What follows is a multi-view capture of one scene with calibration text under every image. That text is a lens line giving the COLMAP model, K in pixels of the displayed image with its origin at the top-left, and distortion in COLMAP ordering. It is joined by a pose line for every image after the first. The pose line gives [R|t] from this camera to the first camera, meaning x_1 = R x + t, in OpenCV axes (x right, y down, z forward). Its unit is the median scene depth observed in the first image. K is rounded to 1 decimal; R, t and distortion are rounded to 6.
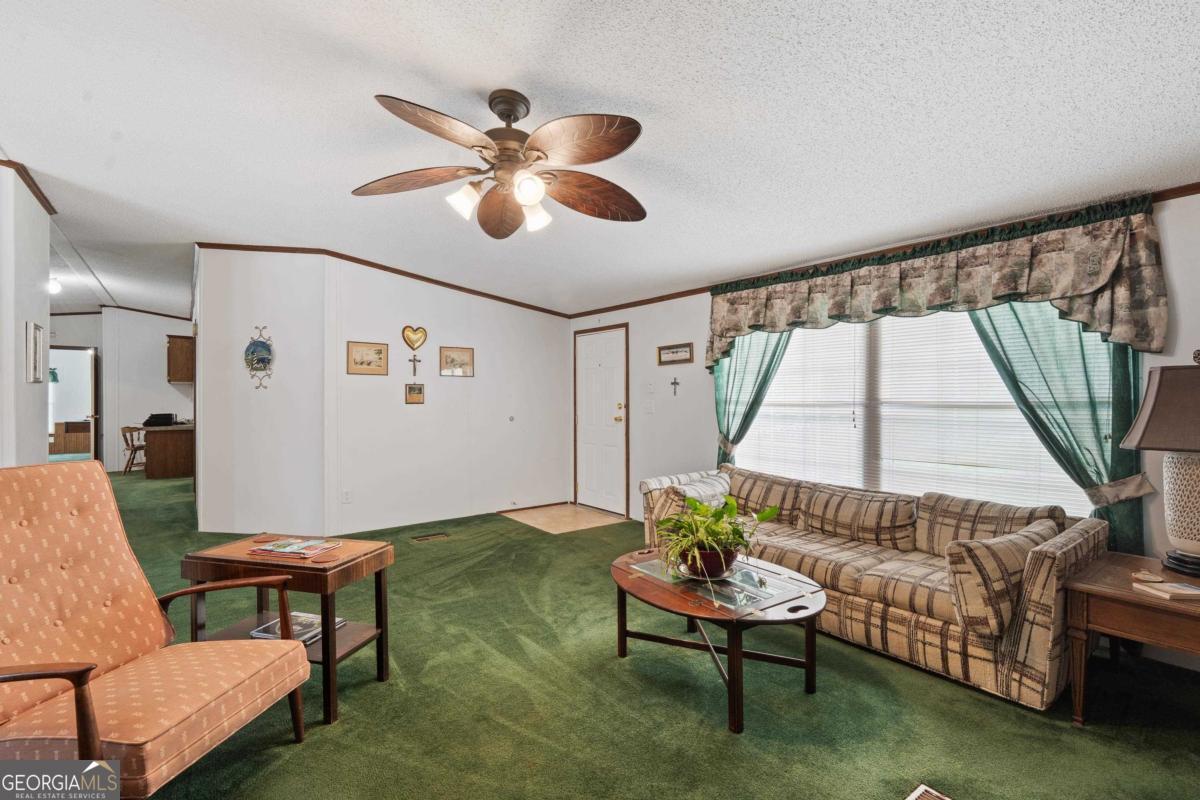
lens RADIAL K [[545.2, 0, 609.5], [0, 545.2, 405.6], [0, 0, 1]] dist [-0.009479, 0.002378]
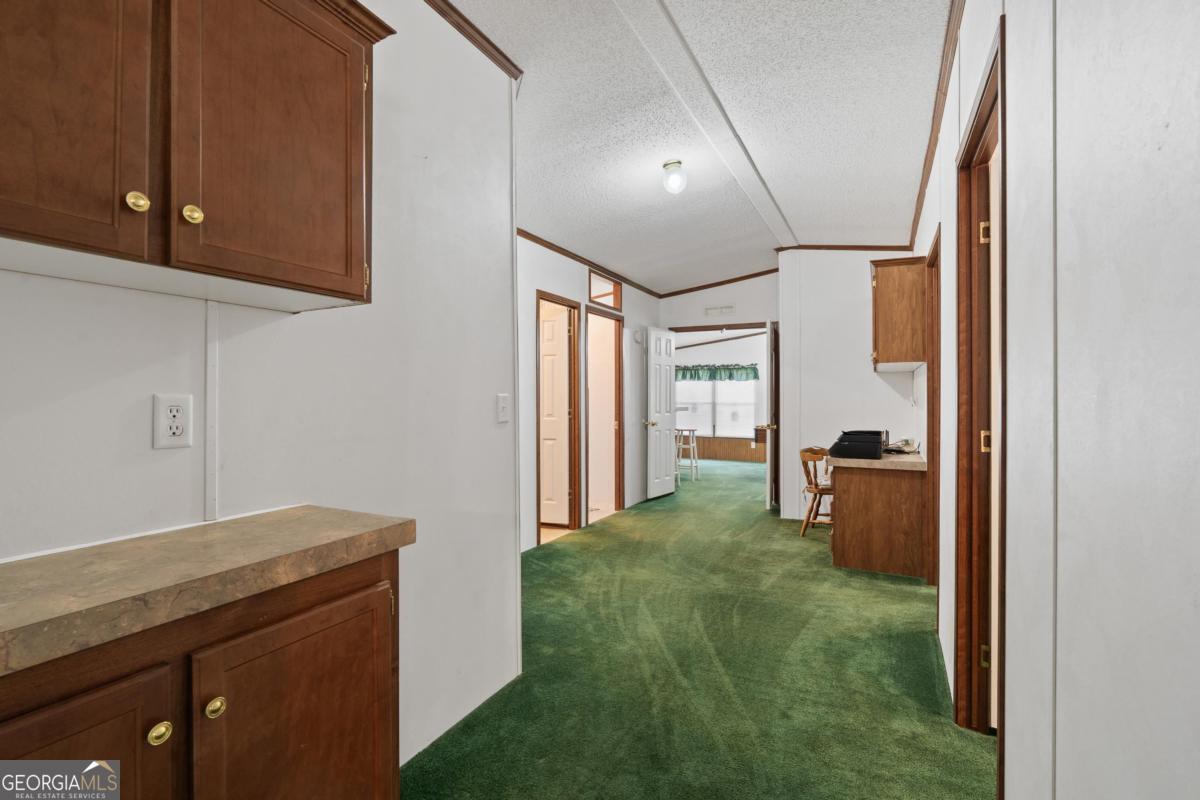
lens RADIAL K [[545.2, 0, 597.2], [0, 545.2, 400.7], [0, 0, 1]] dist [-0.009479, 0.002378]
pose [[0.413008, 0.002161, -0.910725, -0.475695], [-0.004765, 0.999989, 0.000212, -0.009913], [0.910715, 0.004252, 0.413013, 0.577174]]
